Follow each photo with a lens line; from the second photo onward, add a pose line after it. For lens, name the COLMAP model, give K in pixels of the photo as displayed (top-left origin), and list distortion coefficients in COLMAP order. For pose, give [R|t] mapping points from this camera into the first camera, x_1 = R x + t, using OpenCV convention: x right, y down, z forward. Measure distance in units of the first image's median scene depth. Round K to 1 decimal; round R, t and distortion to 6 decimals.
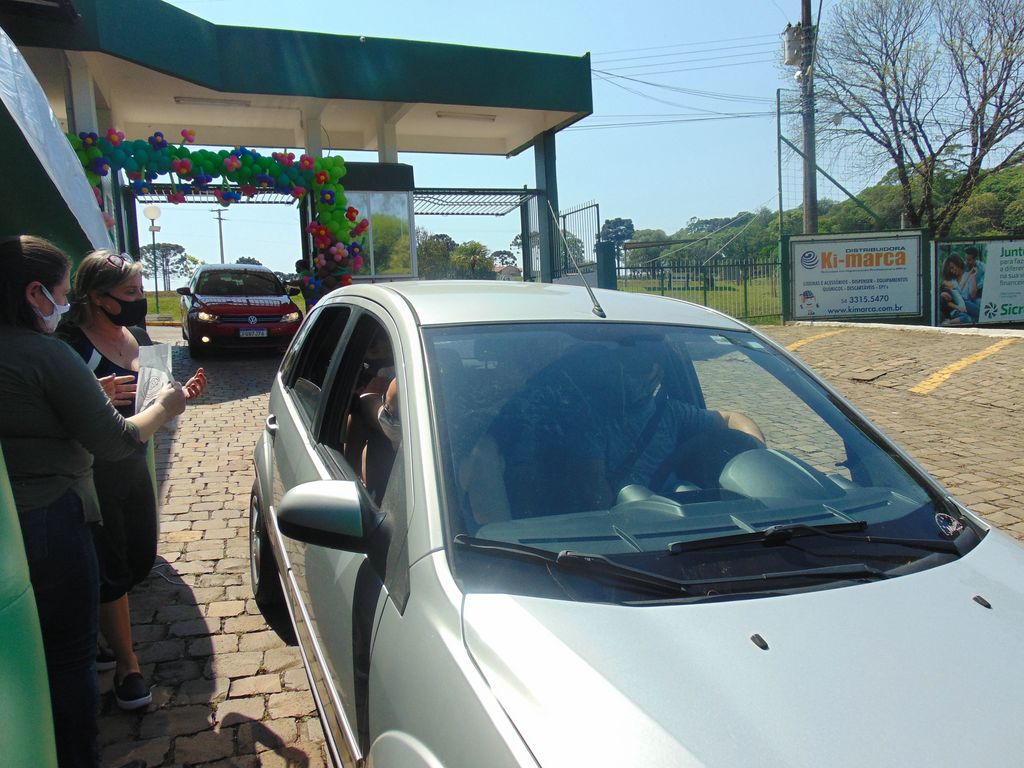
lens RADIAL K [[768.4, 0, 513.8], [0, 768.4, 379.9], [0, 0, 1]] dist [-0.029180, 0.069413]
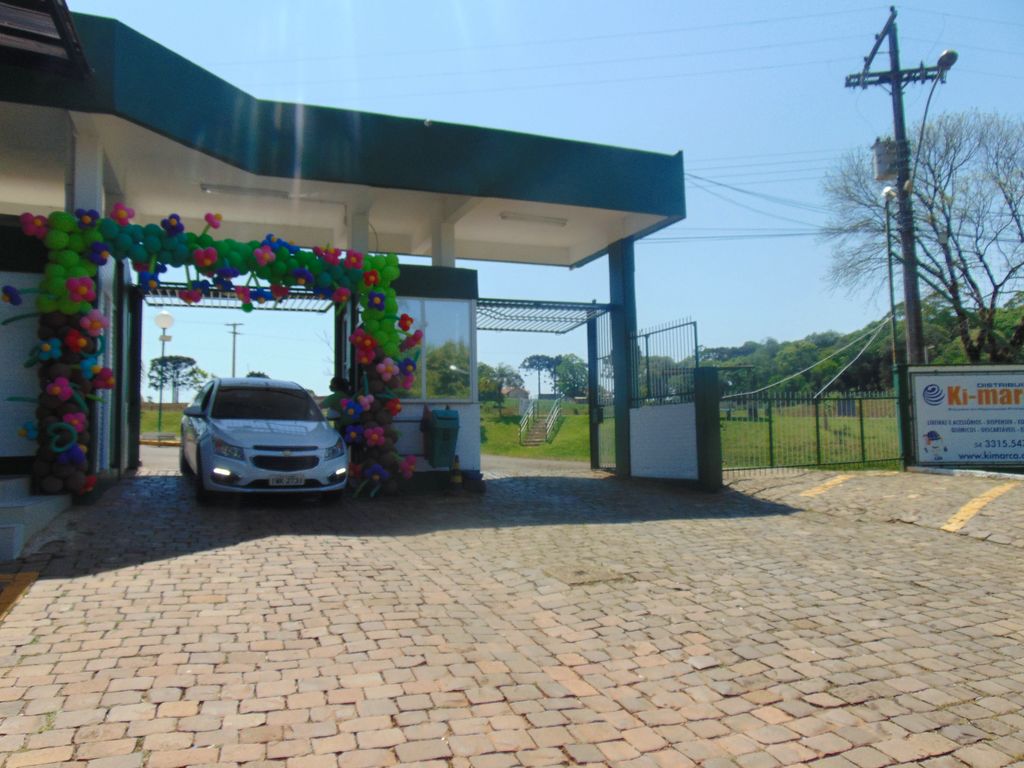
lens RADIAL K [[768.5, 0, 514.5], [0, 768.5, 381.2], [0, 0, 1]] dist [-0.029361, 0.068708]
pose [[0.999569, 0.028707, -0.006204, -0.070038], [-0.029322, 0.987439, -0.155258, -0.026915], [0.001669, 0.155373, 0.987854, 0.164720]]
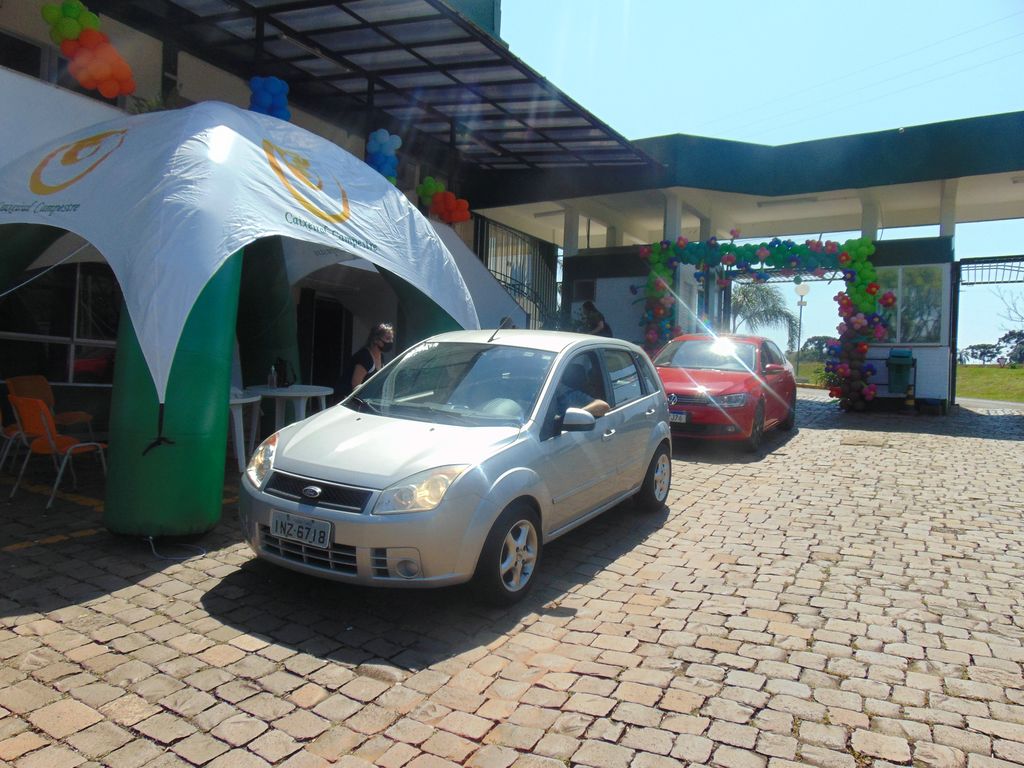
lens RADIAL K [[760.4, 0, 512.0], [0, 760.4, 384.0], [0, 0, 1]] dist [-0.043145, 0.073794]
pose [[0.601301, 0.060786, -0.796707, 0.280300], [-0.130506, 0.991184, -0.022873, 0.011745], [0.788292, 0.117729, 0.603933, -0.043140]]
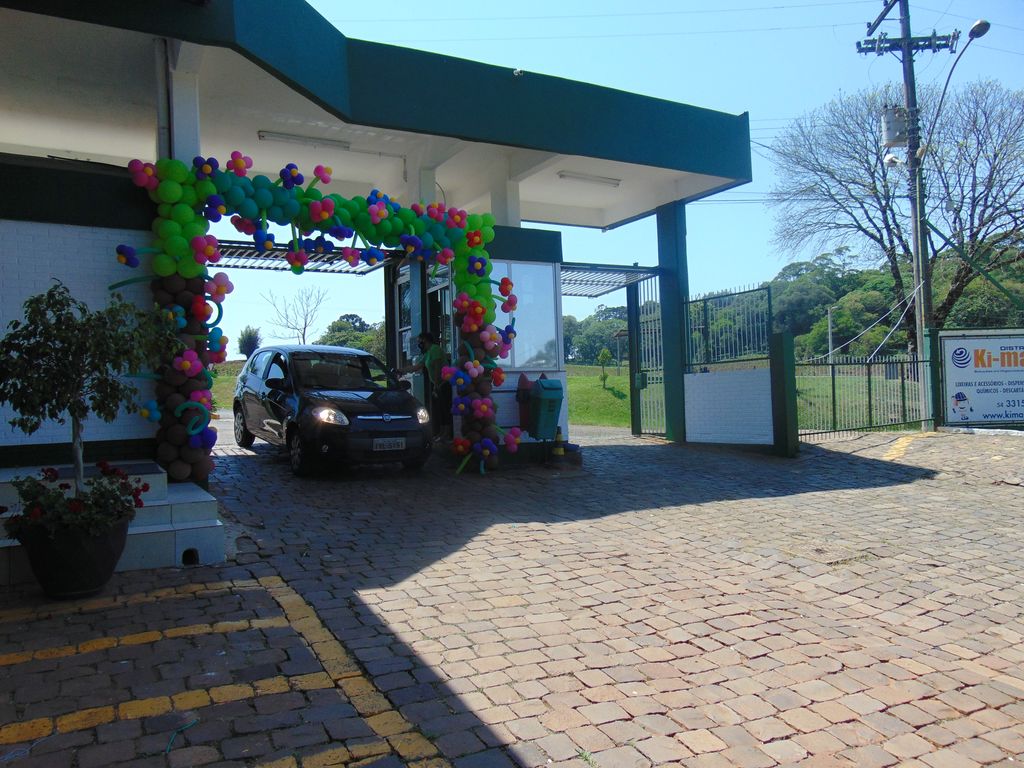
lens RADIAL K [[768.4, 0, 513.8], [0, 768.4, 379.9], [0, 0, 1]] dist [-0.029180, 0.069413]
pose [[0.991906, 0.018075, 0.125684, -0.234292], [-0.004640, 0.994315, -0.106380, -0.035368], [-0.126892, 0.104936, 0.986350, 0.201203]]
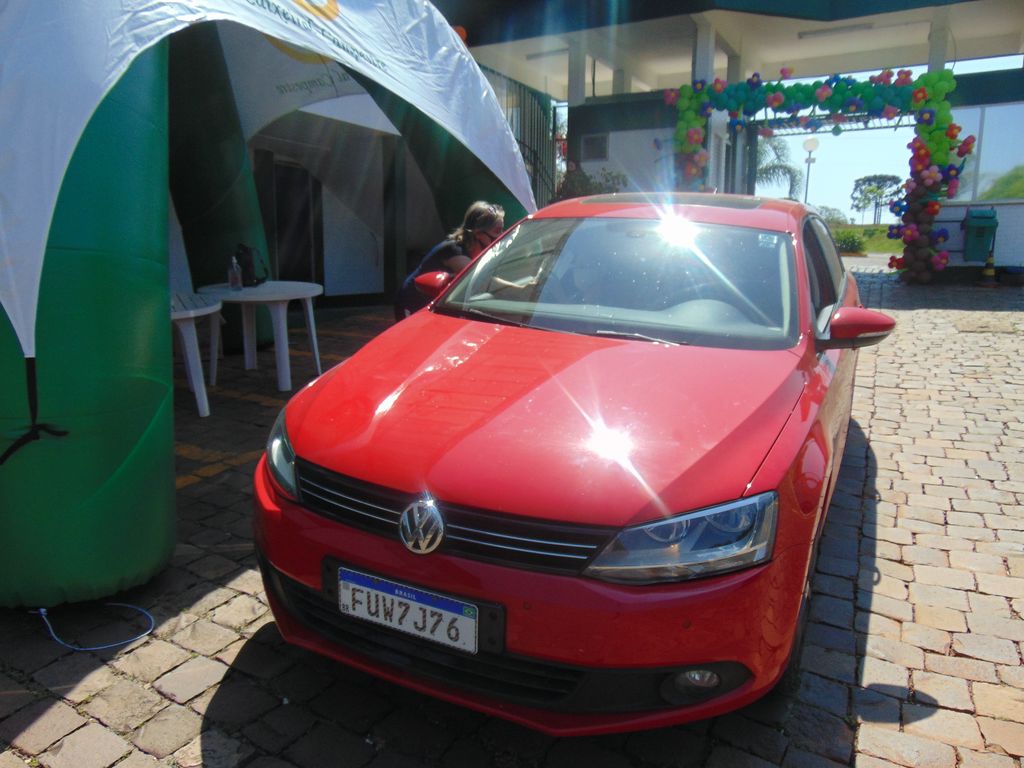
lens RADIAL K [[758.8, 0, 512.0], [0, 758.8, 384.0], [0, 0, 1]] dist [-0.027810, 0.061203]
pose [[0.645356, 0.169994, -0.744727, 0.140416], [-0.100113, 0.985337, 0.138162, 0.005827], [0.757293, -0.014607, 0.652912, 0.001080]]
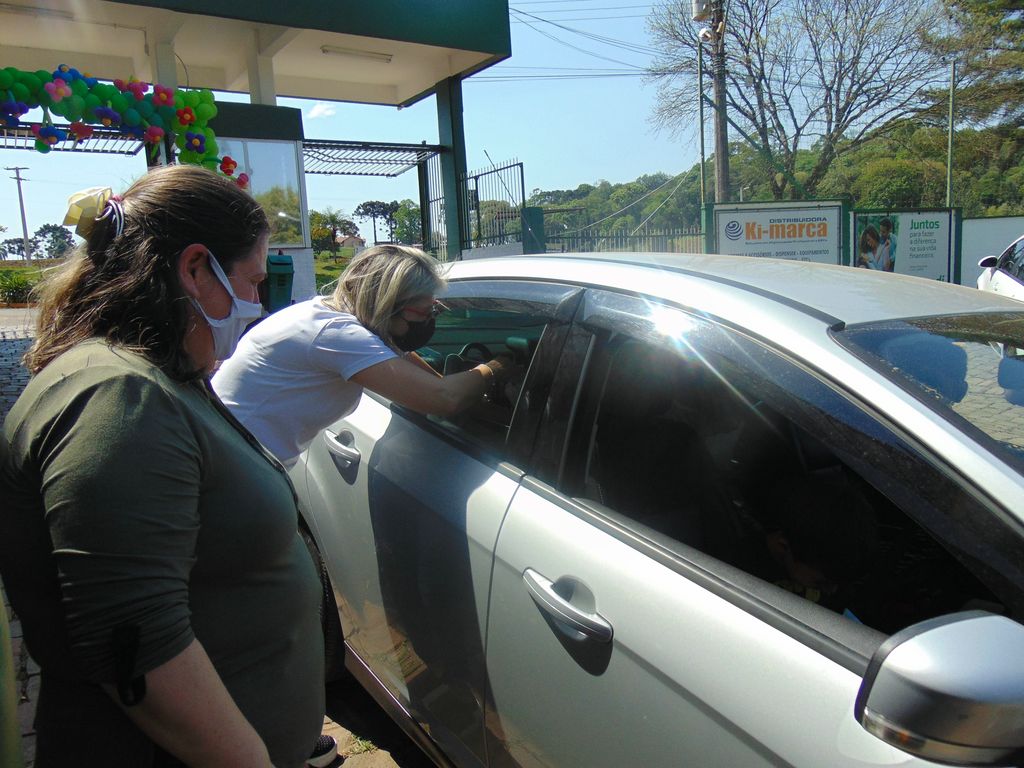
lens RADIAL K [[768.4, 0, 513.8], [0, 768.4, 379.9], [0, 0, 1]] dist [-0.029180, 0.069413]
pose [[0.979776, -0.030714, 0.197728, -0.067849], [0.023388, 0.998954, 0.039281, -0.017547], [-0.198728, -0.033862, 0.979470, 0.132086]]
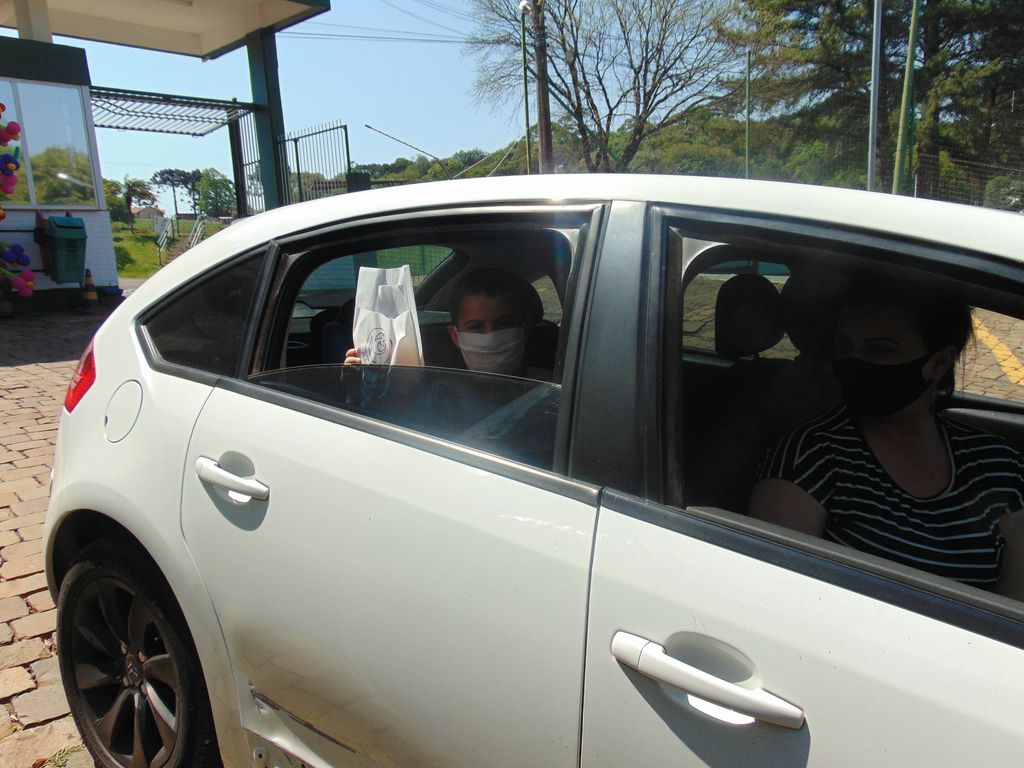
lens RADIAL K [[767.5, 0, 514.2], [0, 767.5, 380.6], [0, 0, 1]] dist [-0.025755, 0.062709]
pose [[0.907446, -0.067272, 0.414748, -0.074077], [0.038332, 0.996238, 0.077722, -0.013200], [-0.418416, -0.054630, 0.906611, 0.150792]]
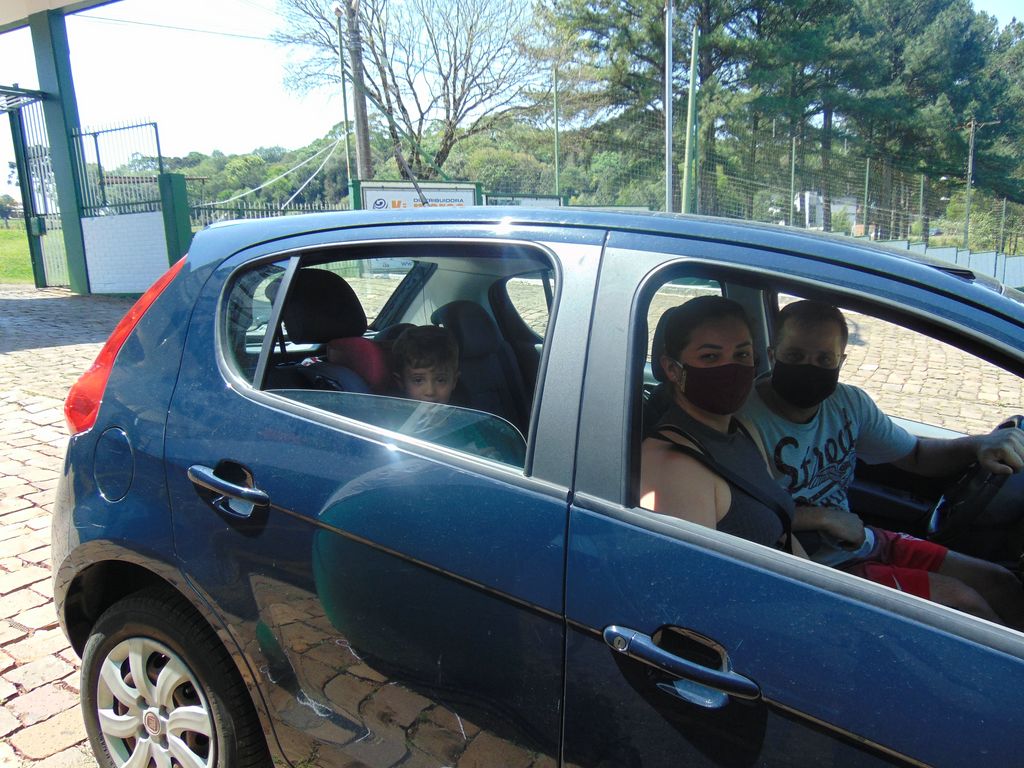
lens RADIAL K [[767.5, 0, 514.2], [0, 767.5, 380.6], [0, 0, 1]] dist [-0.025755, 0.062709]
pose [[0.778955, -0.093785, 0.620027, -0.099158], [0.050407, 0.994918, 0.087162, -0.017068], [-0.625050, -0.036641, 0.779724, 0.141684]]
